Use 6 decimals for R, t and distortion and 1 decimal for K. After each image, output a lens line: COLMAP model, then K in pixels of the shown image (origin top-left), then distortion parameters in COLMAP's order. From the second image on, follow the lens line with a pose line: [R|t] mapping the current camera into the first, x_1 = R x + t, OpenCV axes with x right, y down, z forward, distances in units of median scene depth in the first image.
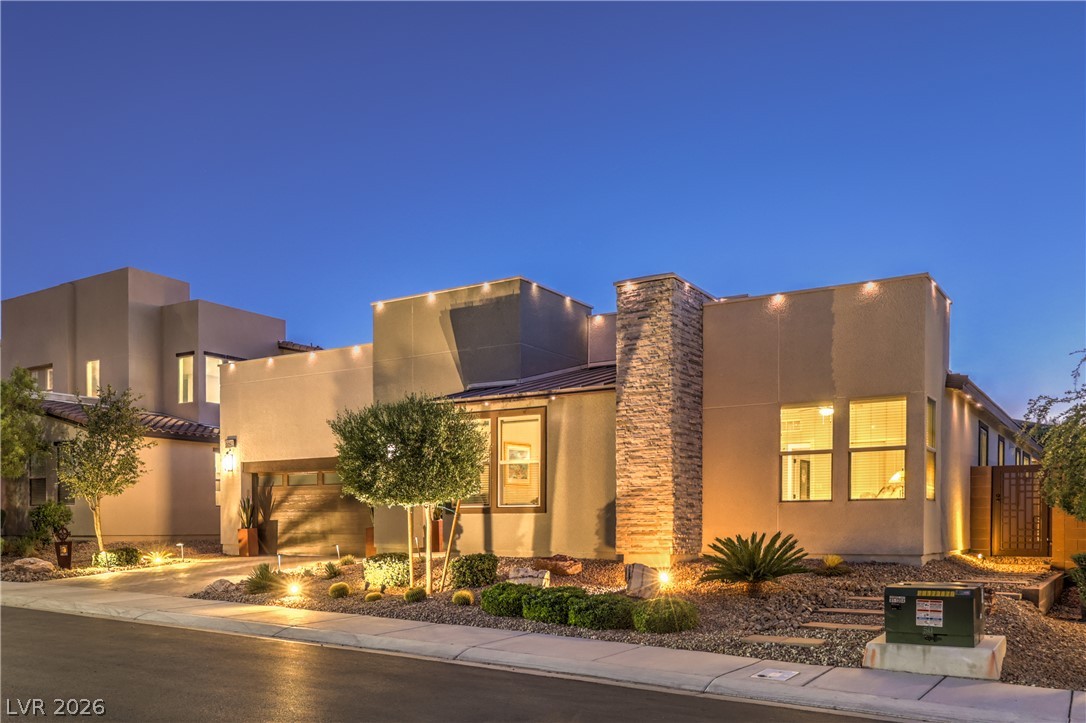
lens RADIAL K [[850.7, 0, 543.0], [0, 850.7, 361.5], [0, 0, 1]] dist [0.000647, 0.002116]
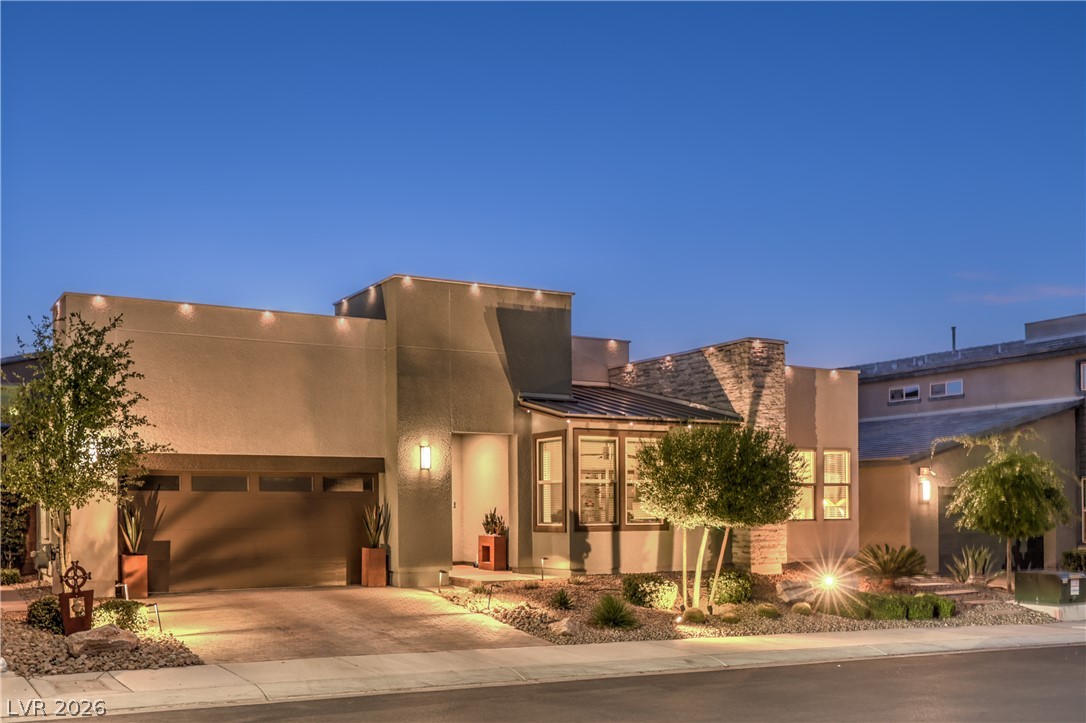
lens RADIAL K [[902.6, 0, 470.8], [0, 902.6, 339.3], [0, 0, 1]] dist [-0.000034, 0.004980]
pose [[0.555200, 0.157312, 0.816704, -1.198487], [-0.150254, 0.984764, -0.087540, 0.081696], [-0.818032, -0.074111, 0.570378, 0.606295]]
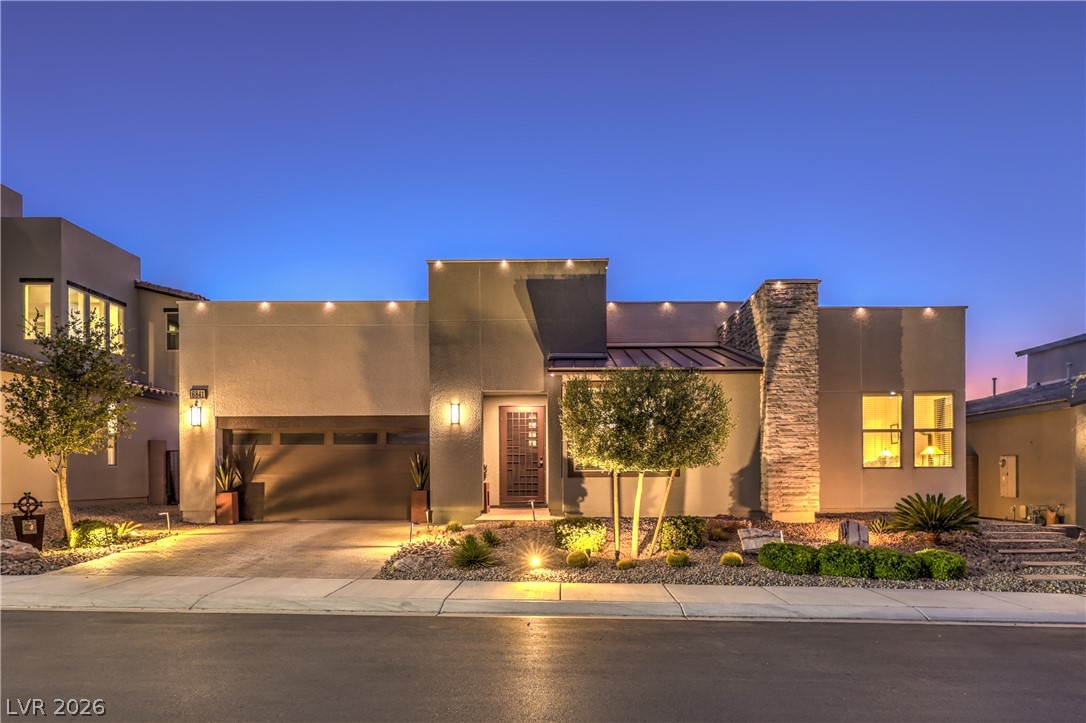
lens RADIAL K [[681.3, 0, 543.0], [0, 681.3, 361.5], [0, 0, 1]] dist [0.001035, 0.000466]
pose [[0.855970, 0.081901, 0.510497, -0.658229], [-0.093238, 0.995638, -0.003398, 0.051200], [-0.508549, -0.044689, 0.859873, 0.355875]]
